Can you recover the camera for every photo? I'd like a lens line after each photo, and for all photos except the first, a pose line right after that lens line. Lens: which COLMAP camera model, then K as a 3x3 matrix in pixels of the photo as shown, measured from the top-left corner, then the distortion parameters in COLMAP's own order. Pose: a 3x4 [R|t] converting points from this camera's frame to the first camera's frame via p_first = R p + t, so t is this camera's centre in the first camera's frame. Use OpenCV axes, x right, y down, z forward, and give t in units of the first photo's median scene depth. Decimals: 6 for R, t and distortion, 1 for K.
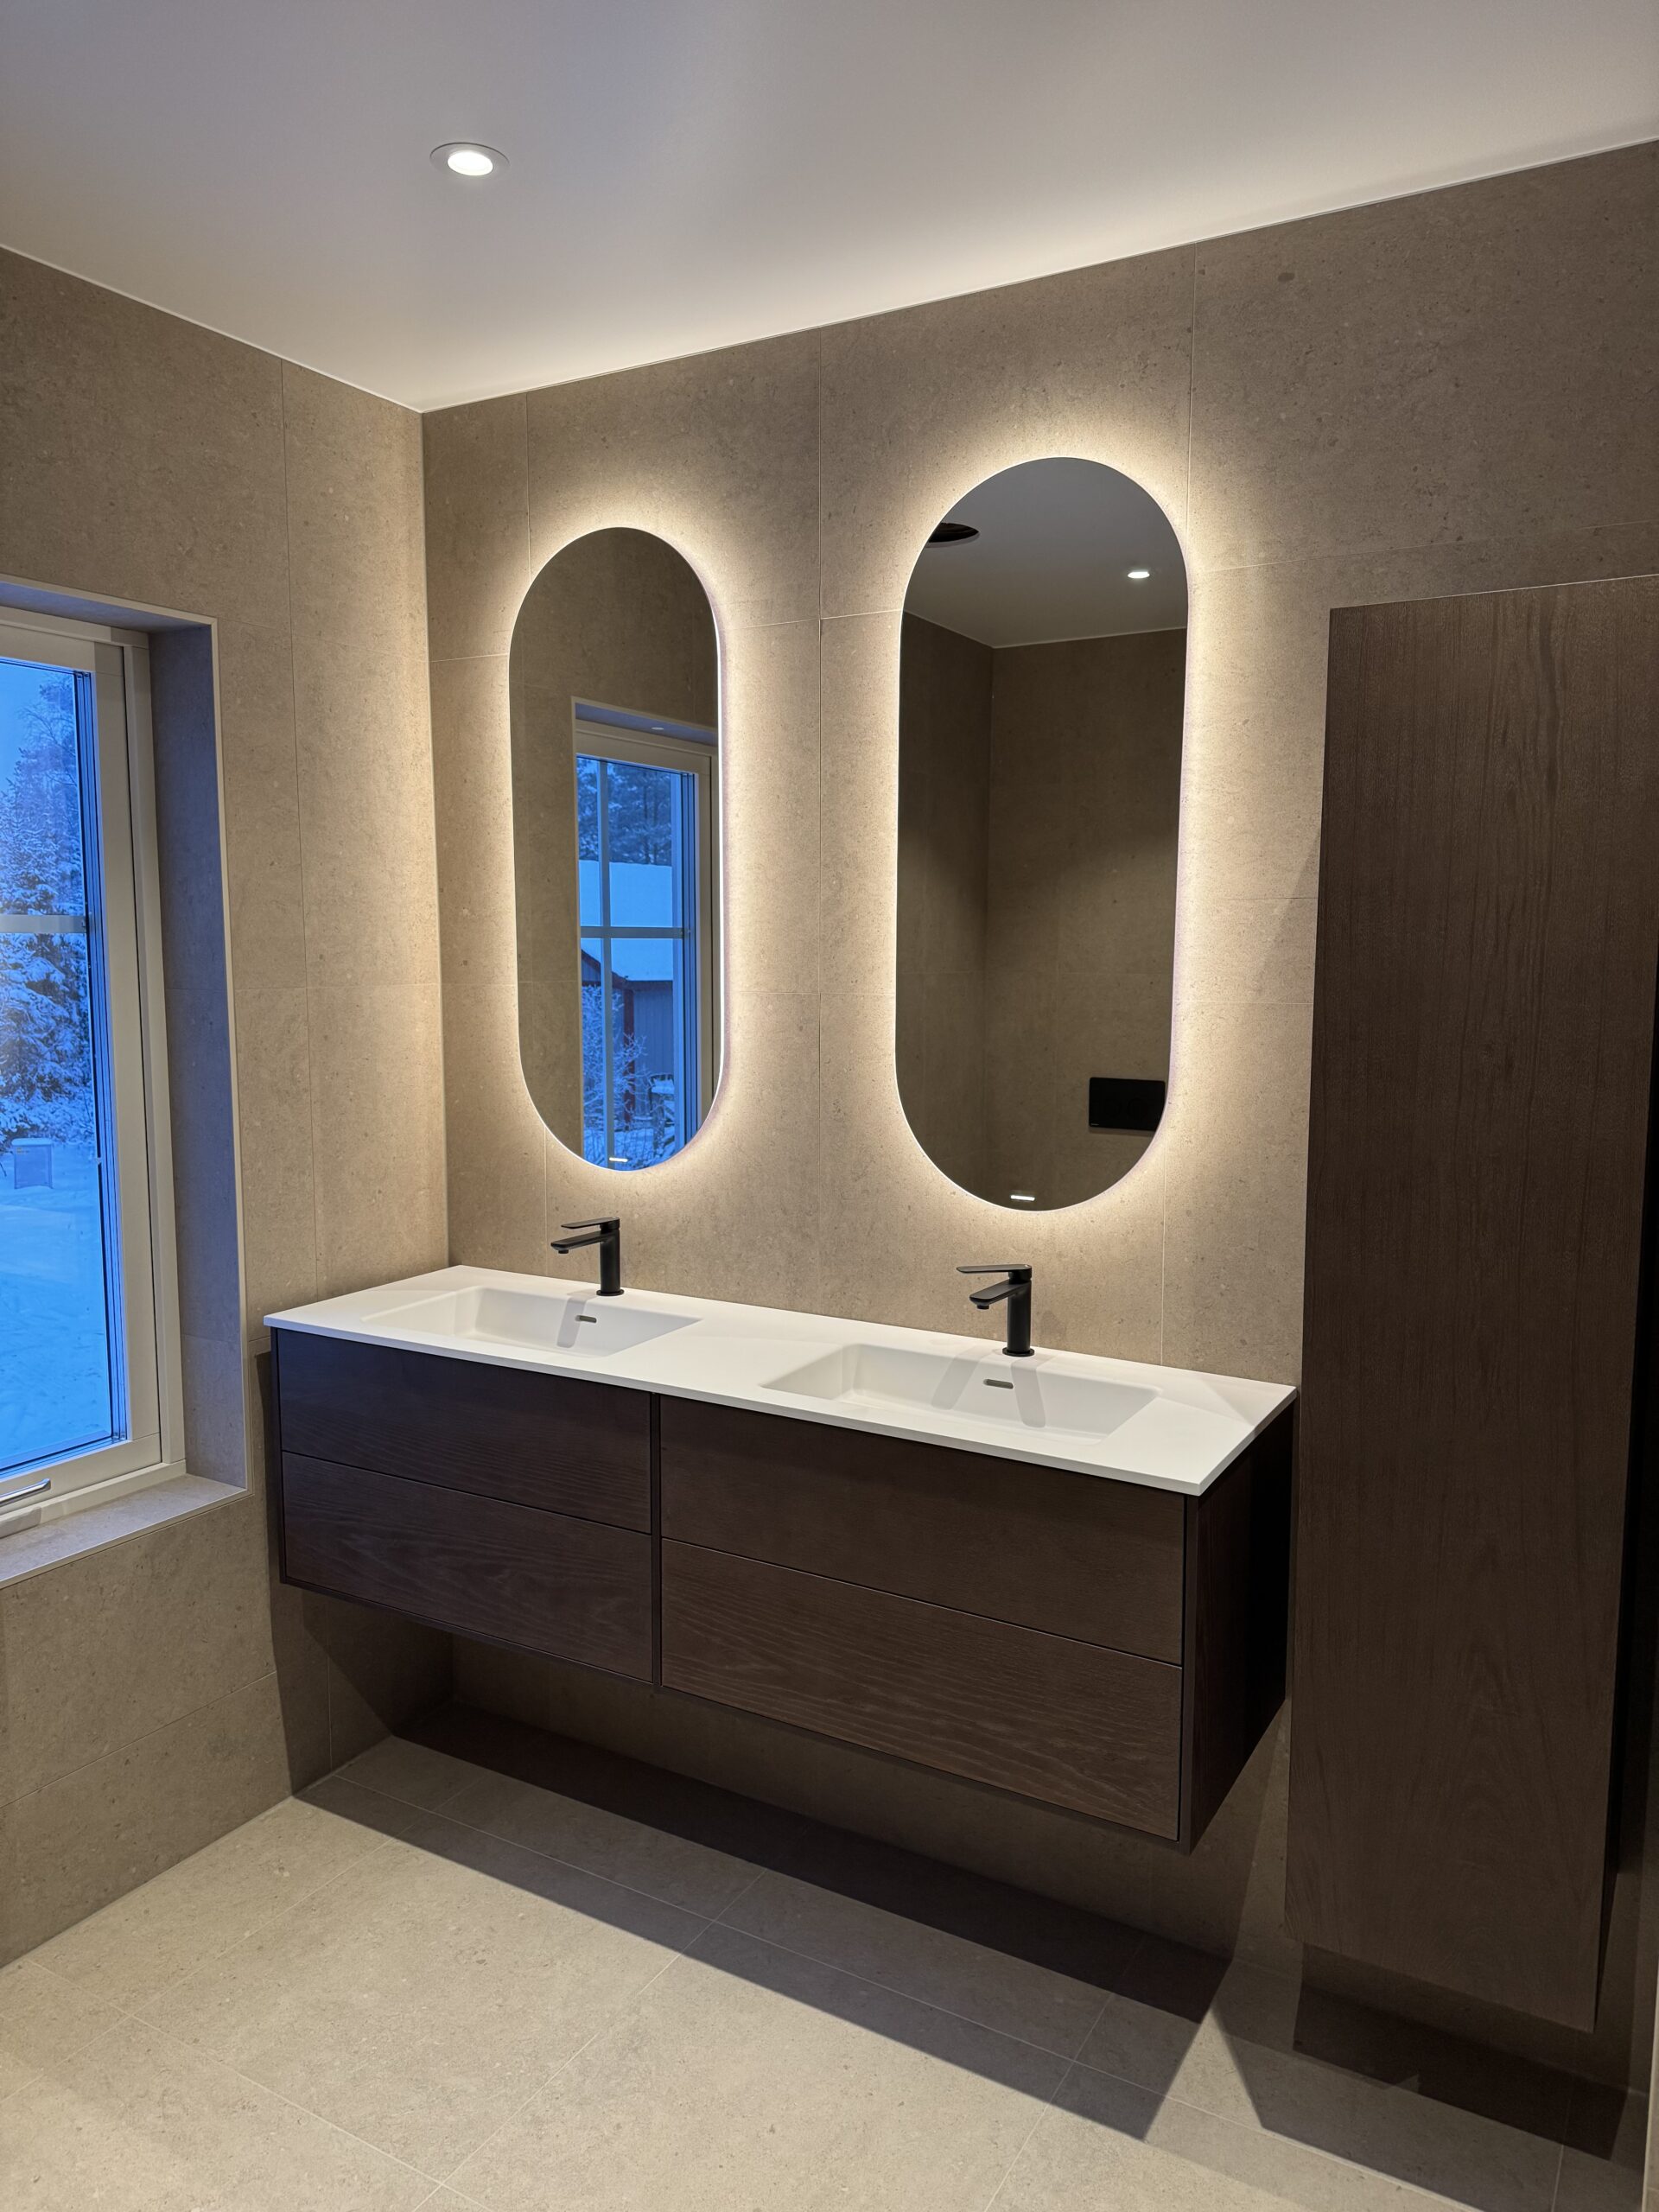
lens RADIAL K [[1558.0, 0, 829.5], [0, 1558.0, 1106.0], [0, 0, 1]] dist [0.034540, -0.049902]
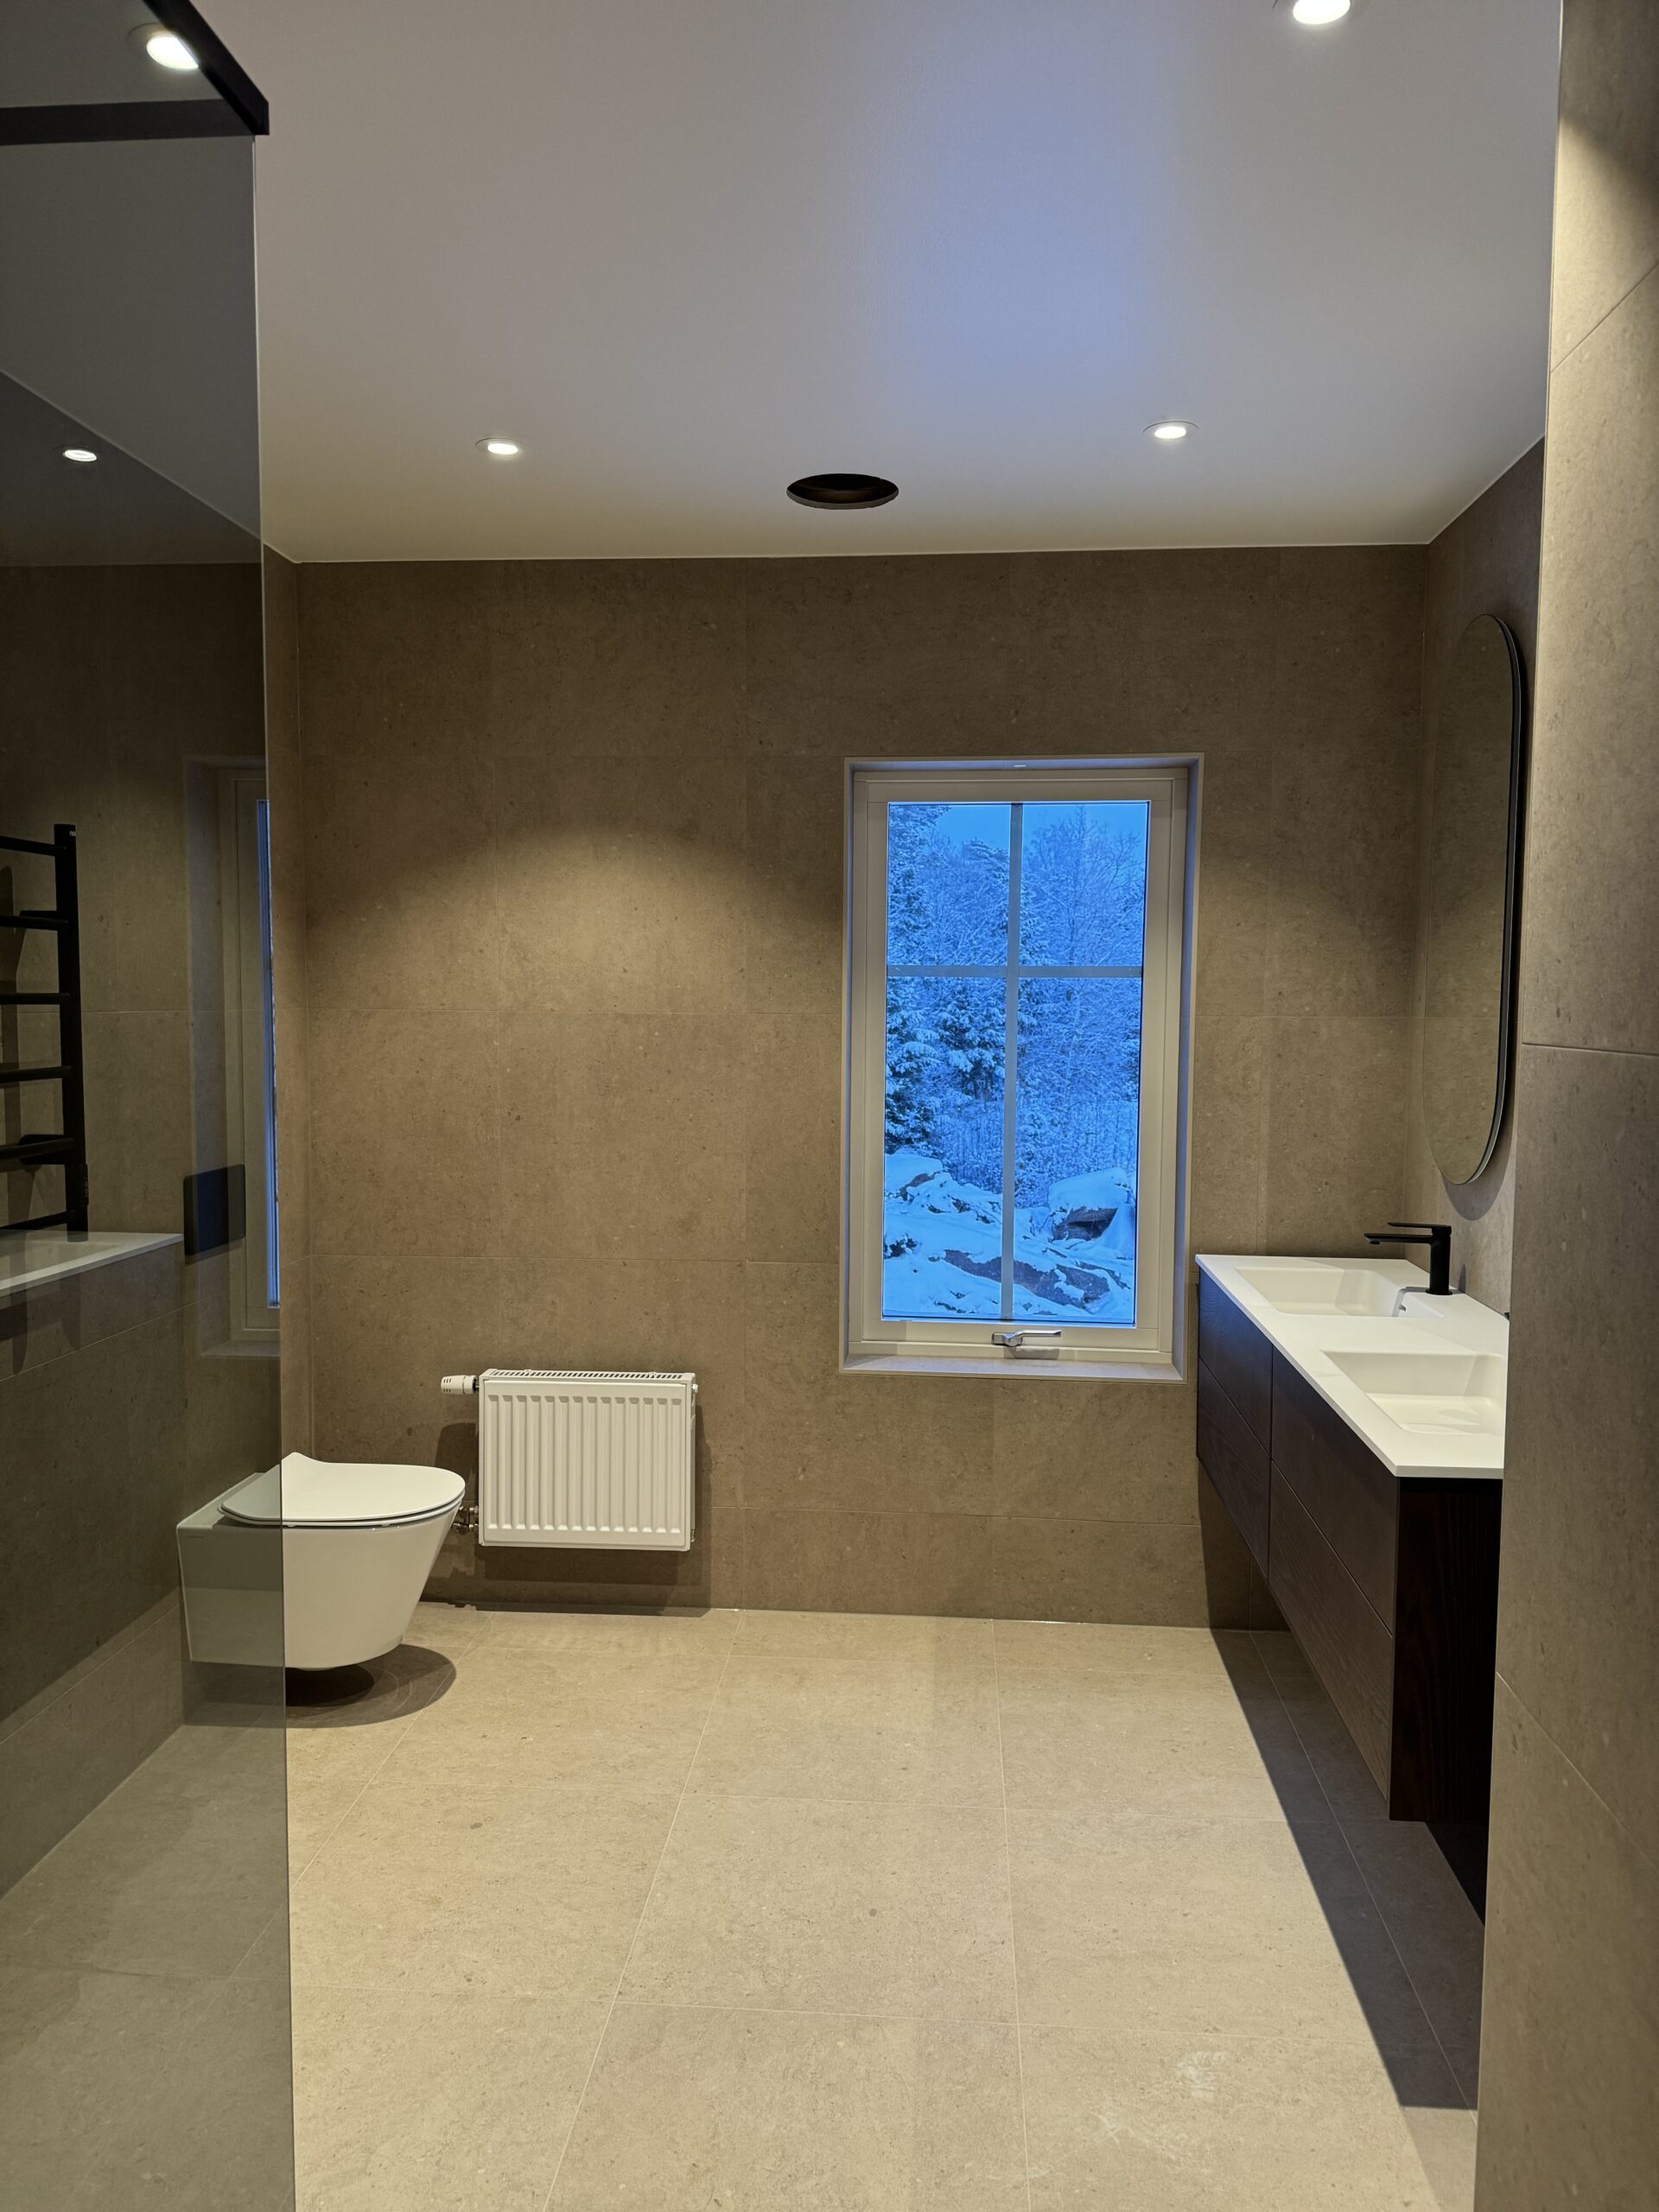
lens RADIAL K [[1568.6, 0, 829.5], [0, 1568.6, 1106.0], [0, 0, 1]] dist [0.112541, -0.155220]
pose [[0.432126, 0.069073, -0.899164, 0.752496], [-0.107020, 0.993944, 0.024921, 0.005215], [0.895441, 0.085460, 0.436901, 0.100721]]
